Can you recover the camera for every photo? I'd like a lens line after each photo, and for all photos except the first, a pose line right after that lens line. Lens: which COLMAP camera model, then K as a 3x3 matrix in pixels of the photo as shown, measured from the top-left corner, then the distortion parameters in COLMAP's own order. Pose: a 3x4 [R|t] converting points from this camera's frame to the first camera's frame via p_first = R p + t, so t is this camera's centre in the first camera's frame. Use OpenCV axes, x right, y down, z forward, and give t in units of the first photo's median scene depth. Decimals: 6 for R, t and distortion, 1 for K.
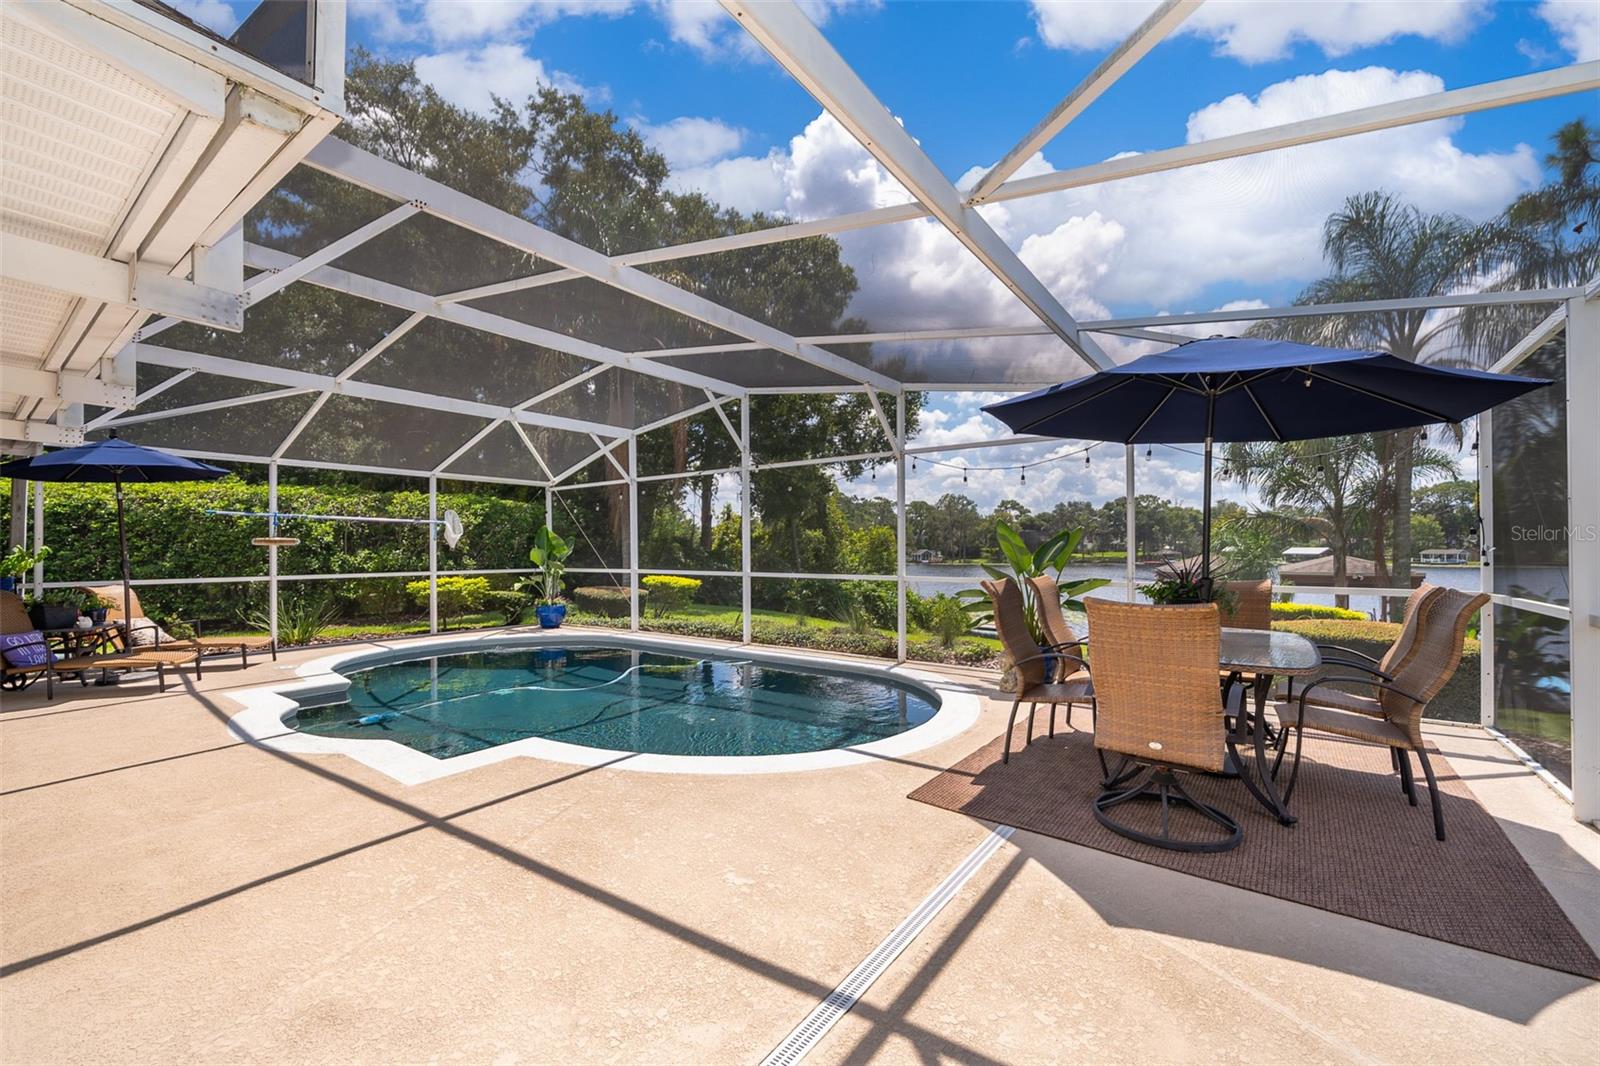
lens RADIAL K [[649.9, 0, 803.5], [0, 649.9, 545.6], [0, 0, 1]] dist [-0.007339, 0.000030]
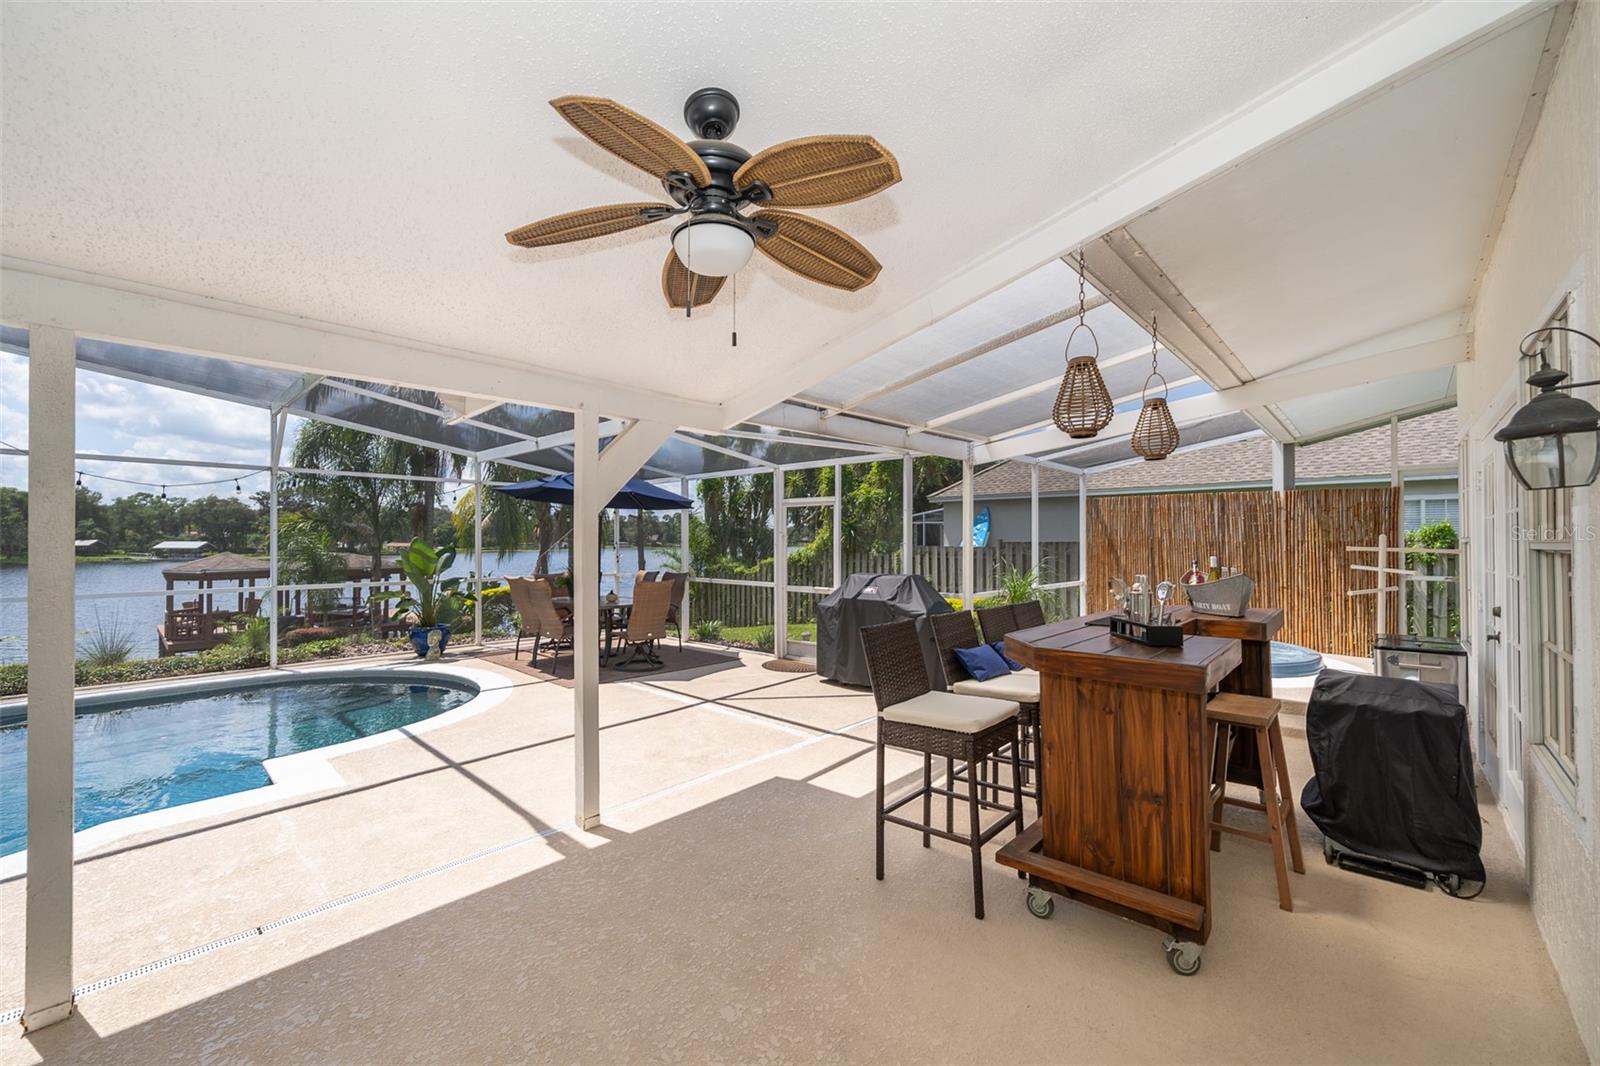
lens RADIAL K [[643.1, 0, 800.0], [0, 643.1, 533.0], [0, 0, 1]] dist [-0.003169, -0.000457]
pose [[0.108353, 0.013016, 0.994027, -0.518827], [-0.005462, 0.999907, -0.012498, -0.021921], [-0.994098, -0.004075, 0.108414, 0.016721]]
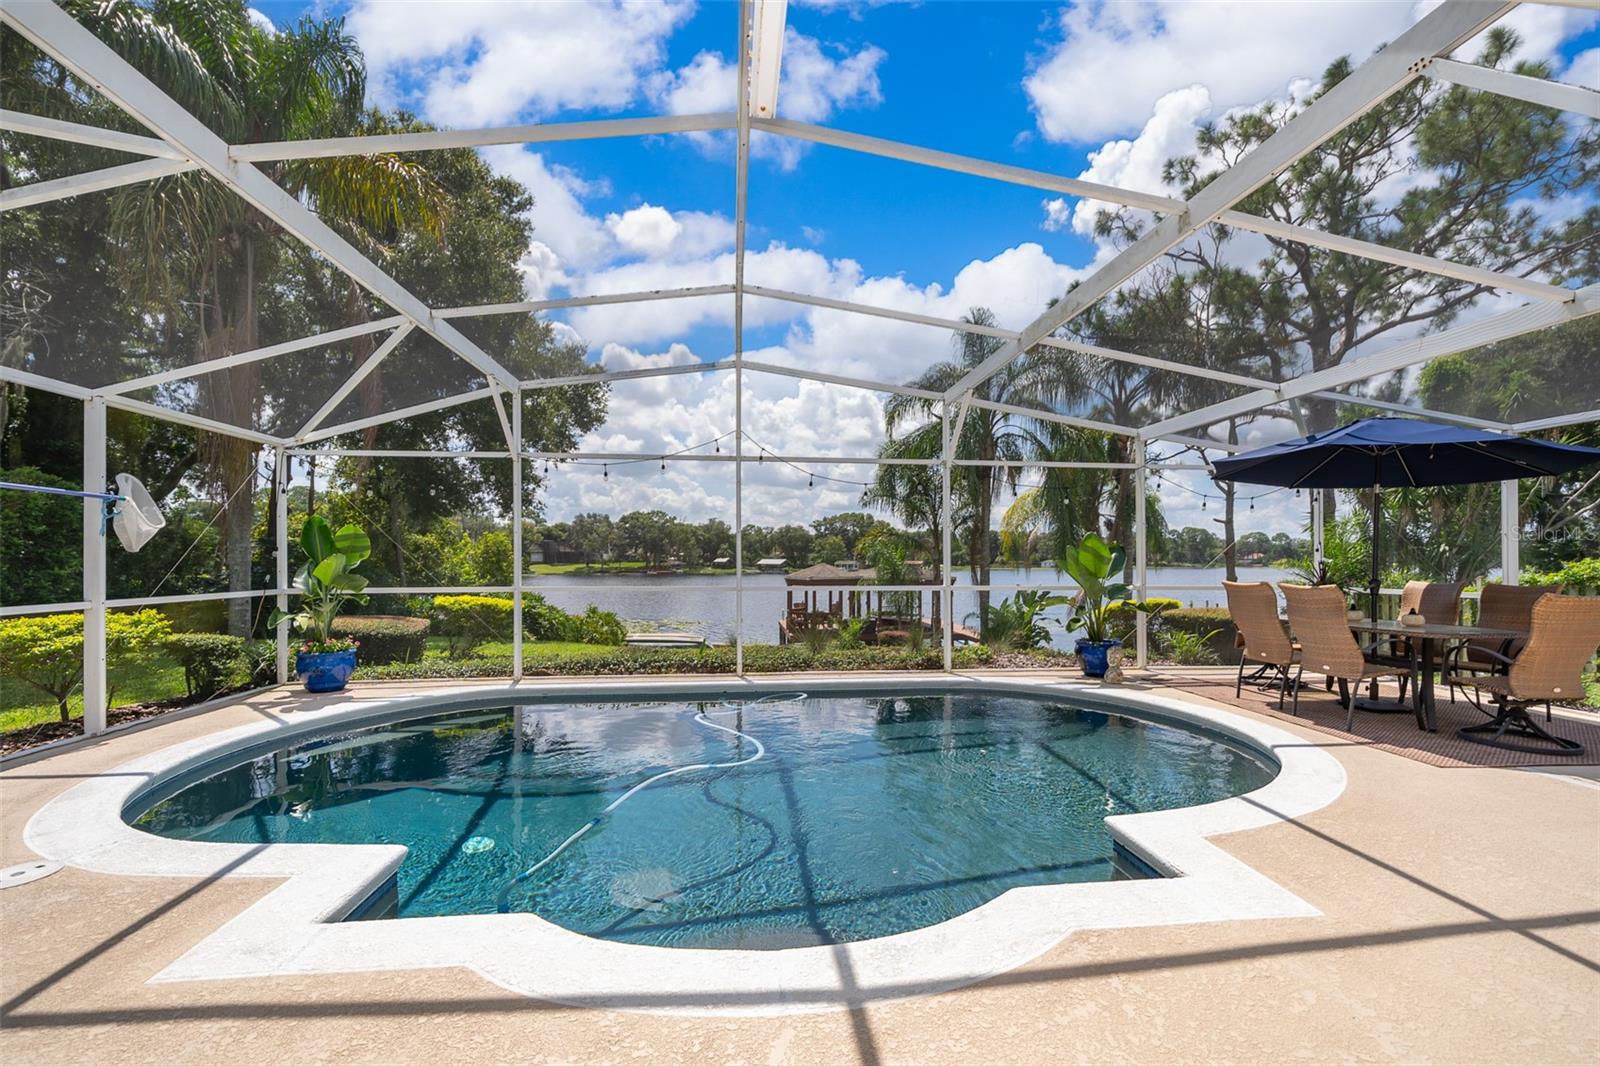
lens RADIAL K [[646.4, 0, 791.8], [0, 646.4, 560.2], [0, 0, 1]] dist [-0.002470, -0.000348]
pose [[0.742126, 0.003431, 0.670252, -0.452728], [-0.007966, 0.999961, 0.003701, 0.002912], [-0.670213, -0.008085, 0.742124, 0.271666]]
